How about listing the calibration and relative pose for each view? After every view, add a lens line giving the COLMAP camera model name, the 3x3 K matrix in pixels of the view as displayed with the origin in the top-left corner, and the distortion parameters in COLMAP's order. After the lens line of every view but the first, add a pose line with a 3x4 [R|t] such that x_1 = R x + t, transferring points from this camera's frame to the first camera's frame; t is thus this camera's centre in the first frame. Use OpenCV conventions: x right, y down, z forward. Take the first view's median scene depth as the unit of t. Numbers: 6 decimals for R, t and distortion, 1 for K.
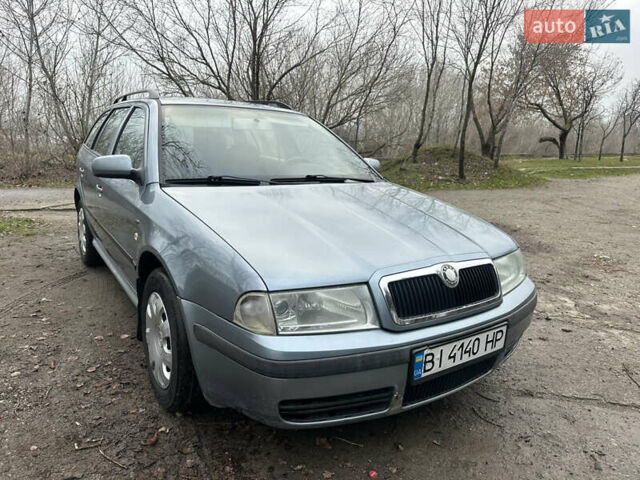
lens RADIAL K [[442.7, 0, 313.9], [0, 442.7, 242.7], [0, 0, 1]] dist [0.035741, -0.044602]
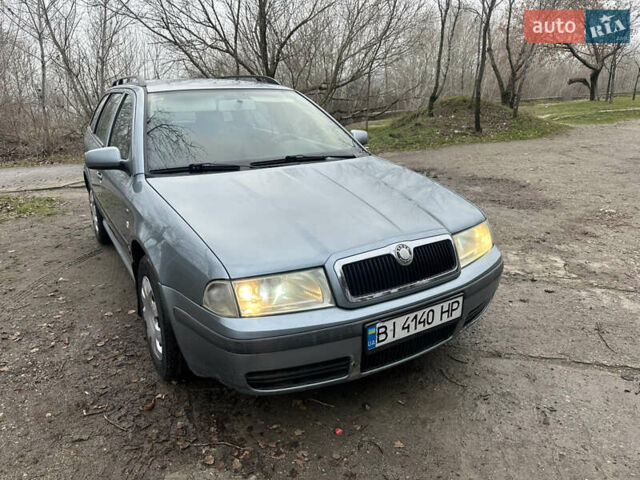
lens RADIAL K [[442.7, 0, 314.2], [0, 442.7, 240.8], [0, 0, 1]] dist [0.035741, -0.044602]
pose [[0.997343, -0.042433, -0.059209, 0.110789], [0.047616, 0.994887, 0.089062, -0.046142], [0.055127, -0.091645, 0.994265, -0.058870]]
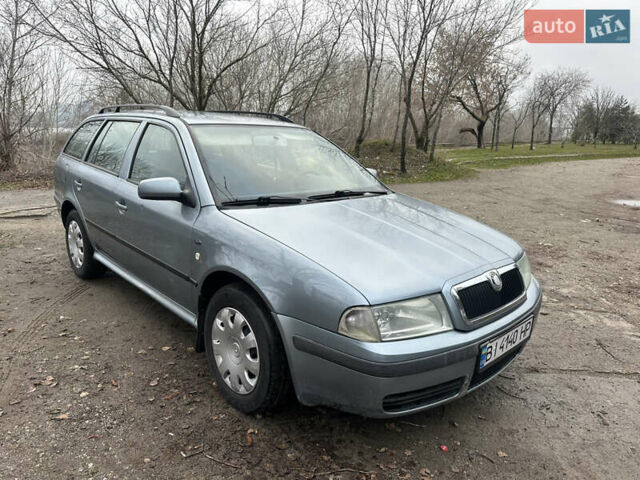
lens RADIAL K [[442.7, 0, 311.9], [0, 442.7, 245.2], [0, 0, 1]] dist [0.035741, -0.044602]
pose [[0.987339, -0.044199, 0.152344, -0.267684], [0.039793, 0.998700, 0.031847, -0.059428], [-0.153554, -0.025381, 0.987814, -0.090091]]
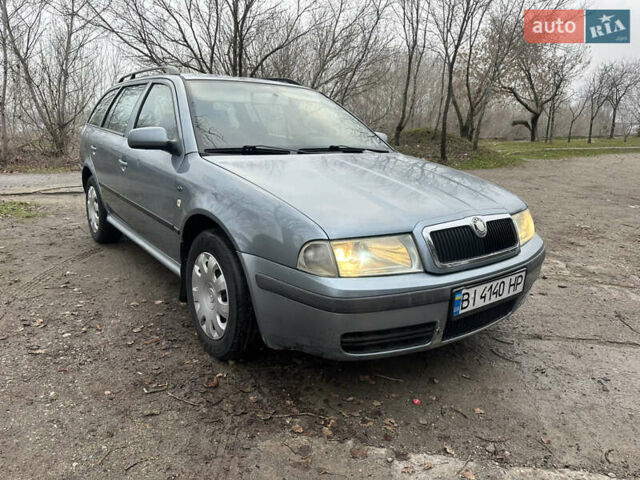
lens RADIAL K [[442.7, 0, 316.9], [0, 442.7, 241.1], [0, 0, 1]] dist [0.035741, -0.044602]
pose [[0.998066, -0.022482, 0.057958, -0.124210], [0.020922, 0.999406, 0.027378, 0.051357], [-0.058540, -0.026112, 0.997944, -0.076565]]
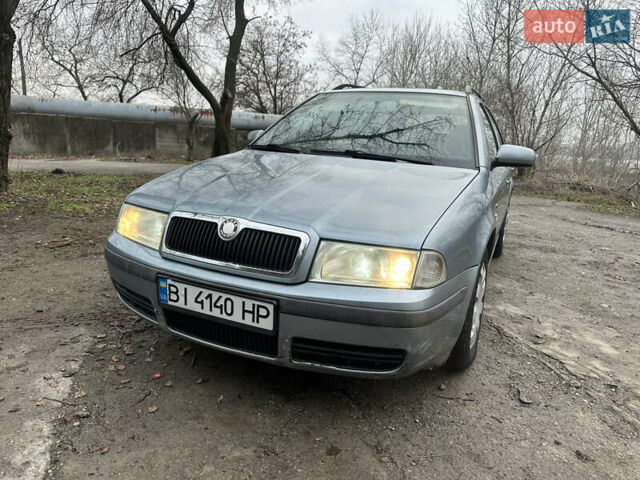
lens RADIAL K [[442.7, 0, 323.5], [0, 442.7, 245.9], [0, 0, 1]] dist [0.035741, -0.044602]
pose [[0.524767, 0.192458, -0.829204, 0.897111], [-0.224484, 0.970912, 0.083282, -0.012612], [0.821113, 0.142440, 0.552706, 0.455978]]
